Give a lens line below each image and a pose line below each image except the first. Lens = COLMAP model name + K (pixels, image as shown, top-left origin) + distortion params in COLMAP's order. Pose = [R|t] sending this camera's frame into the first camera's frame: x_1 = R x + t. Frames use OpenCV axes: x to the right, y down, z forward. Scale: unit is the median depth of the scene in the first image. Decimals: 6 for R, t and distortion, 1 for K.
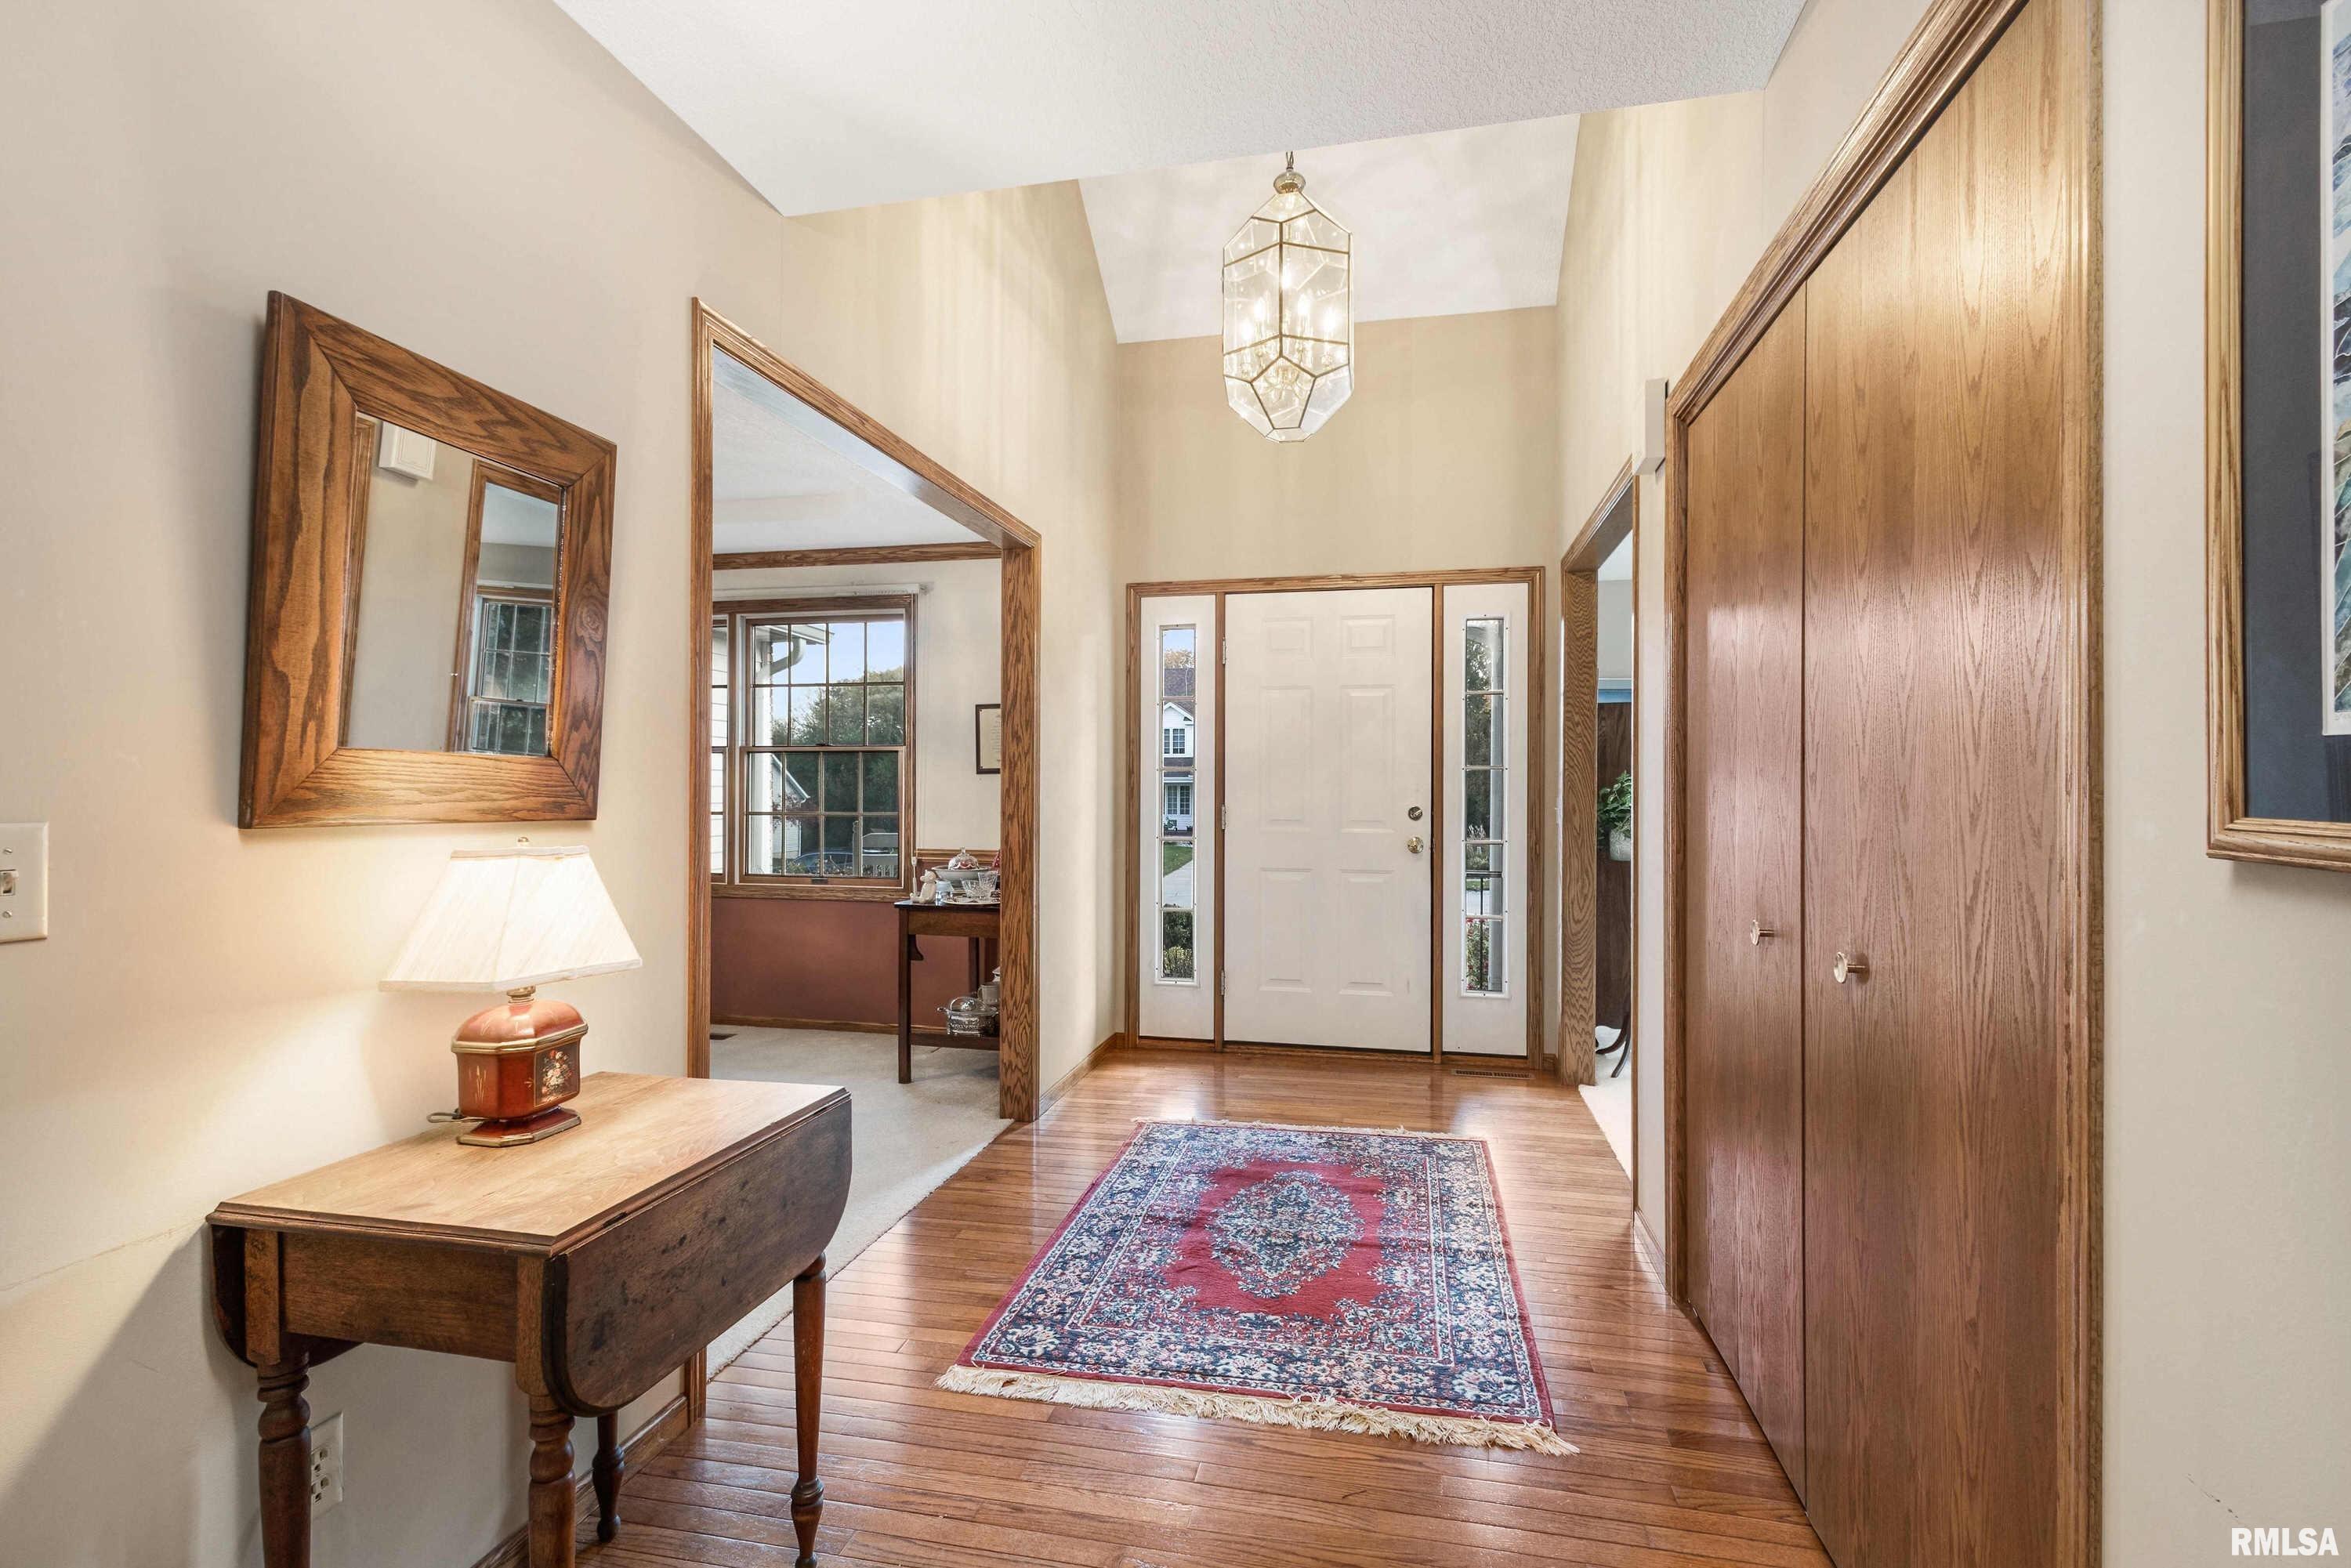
lens RADIAL K [[1077.5, 0, 1175.5], [0, 1077.5, 780.9], [0, 0, 1]] dist [0.001738, 0.000518]
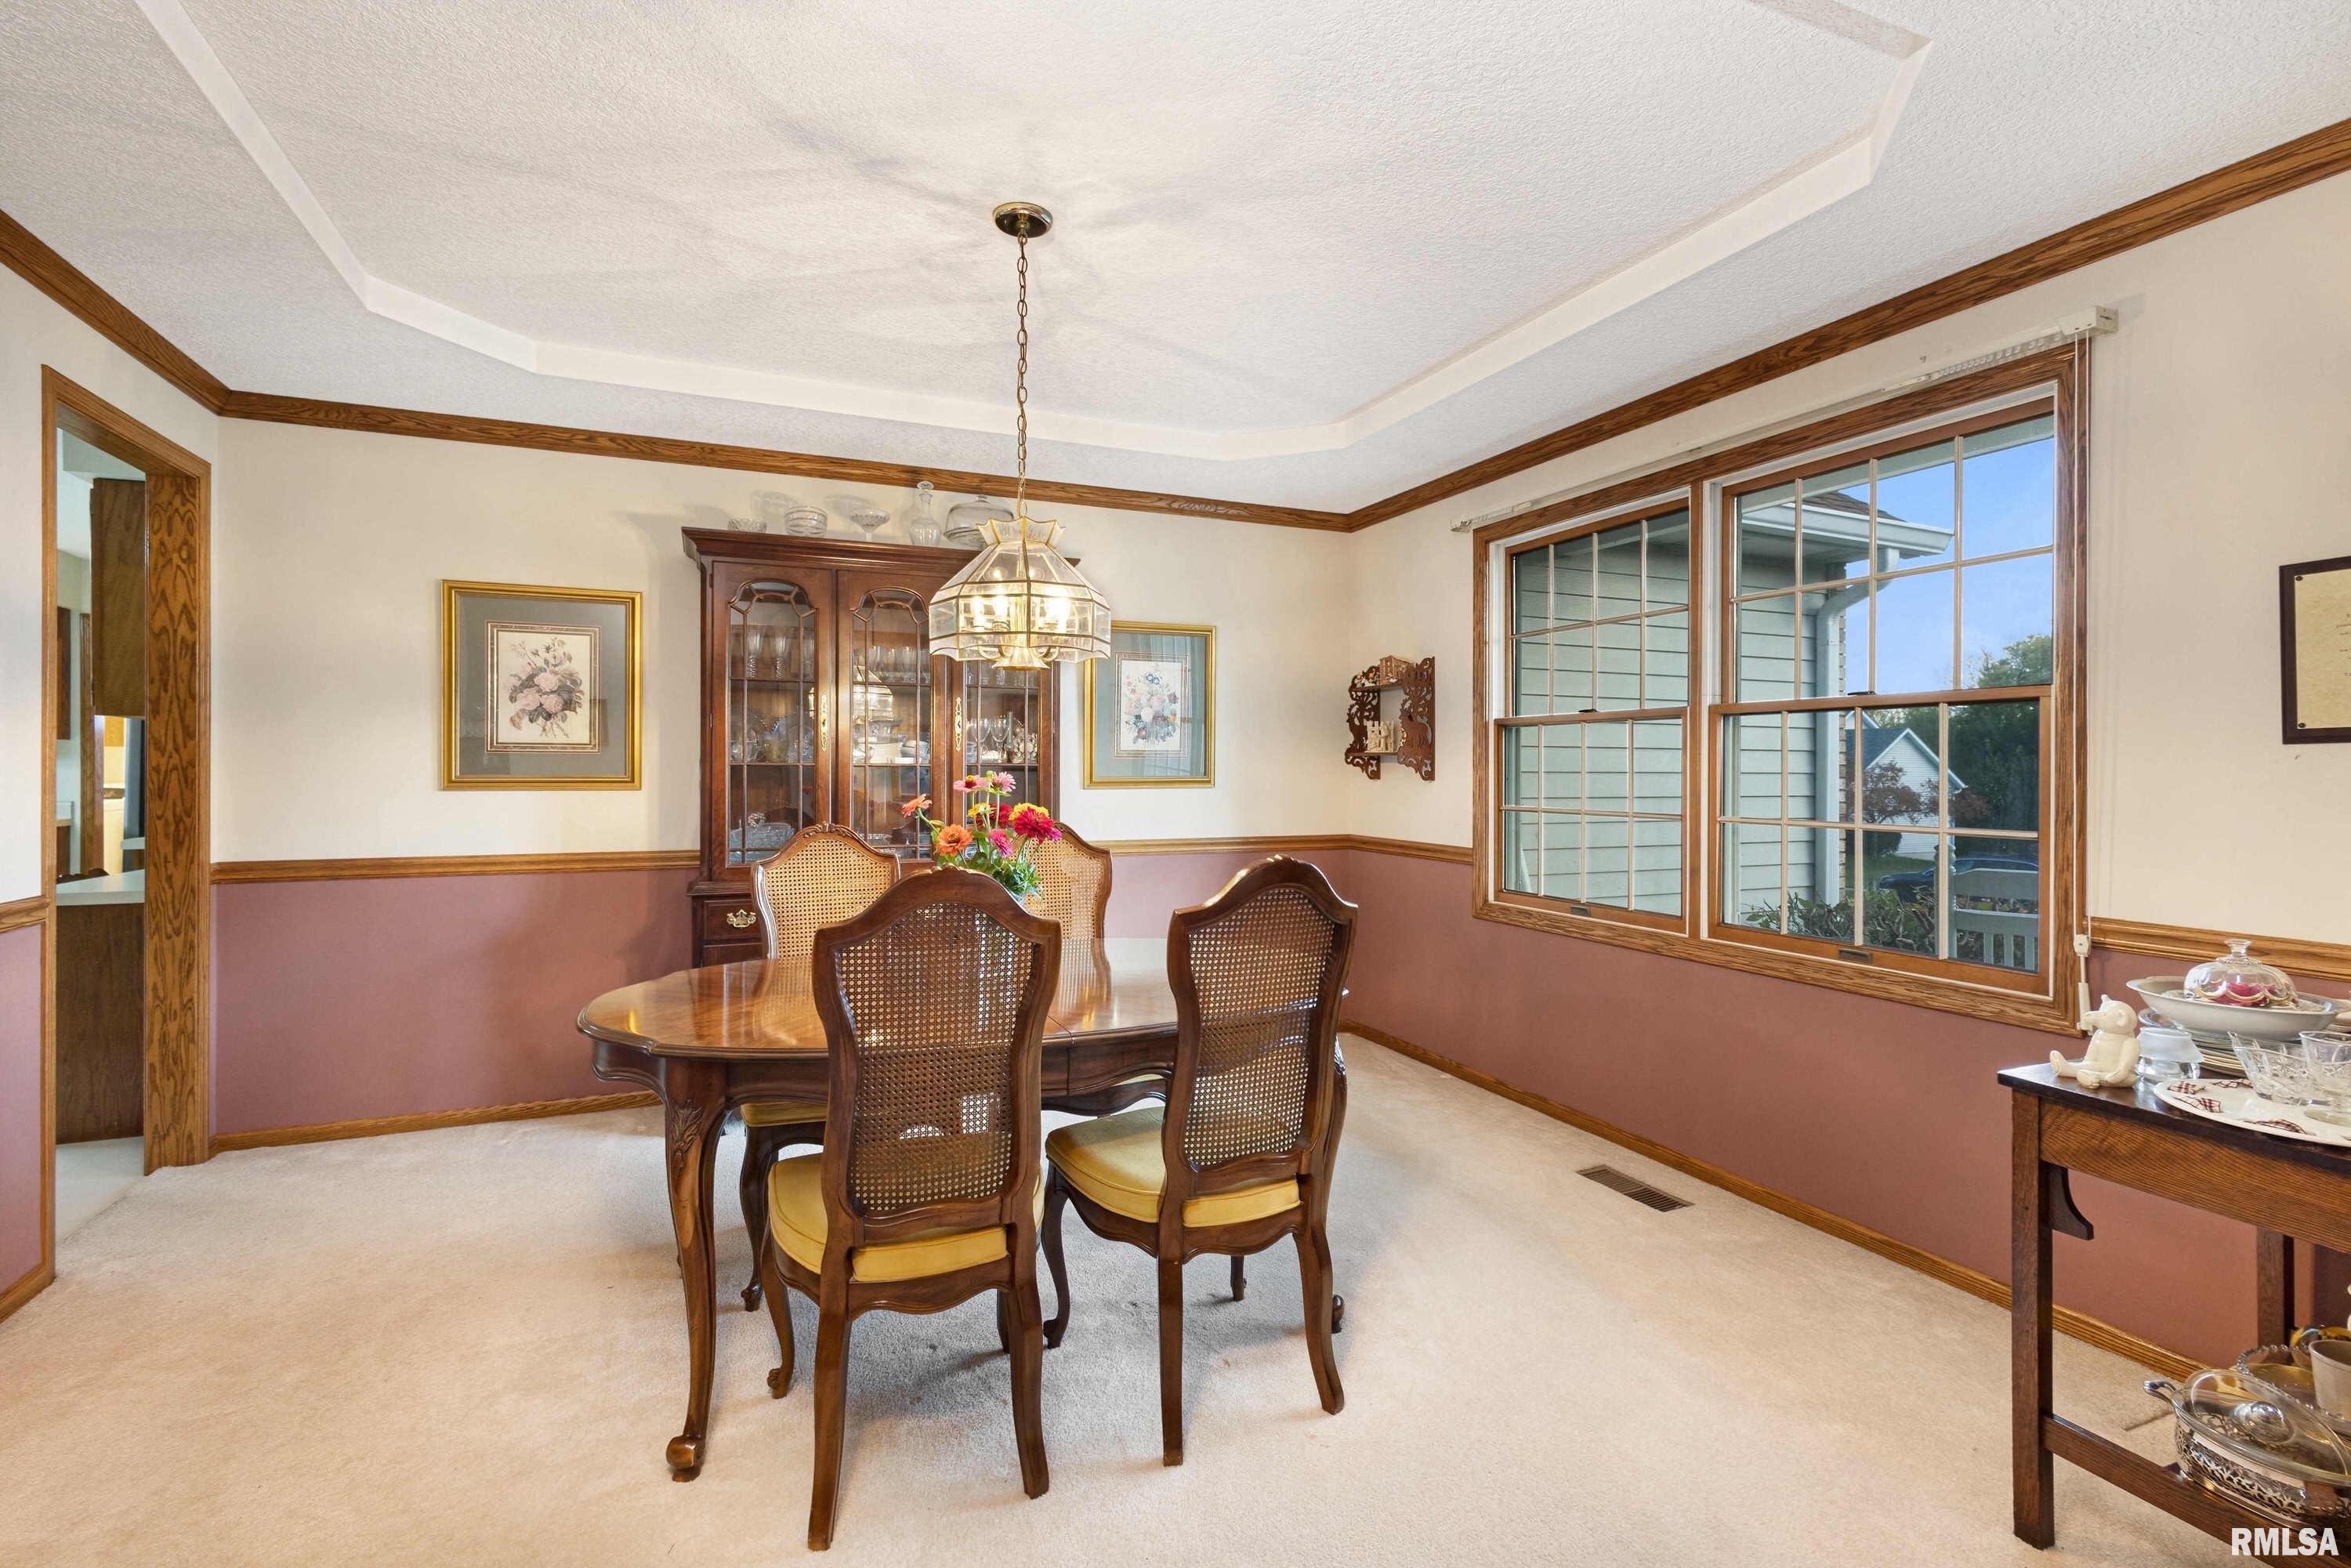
lens RADIAL K [[1077.5, 0, 1173.7], [0, 1077.5, 770.7], [0, 0, 1]] dist [0.001738, 0.000518]
pose [[0.569992, 0.001351, -0.821649, -0.090866], [0.003109, 0.999988, 0.003802, 0.000931], [0.821644, -0.004722, 0.569981, 0.441278]]
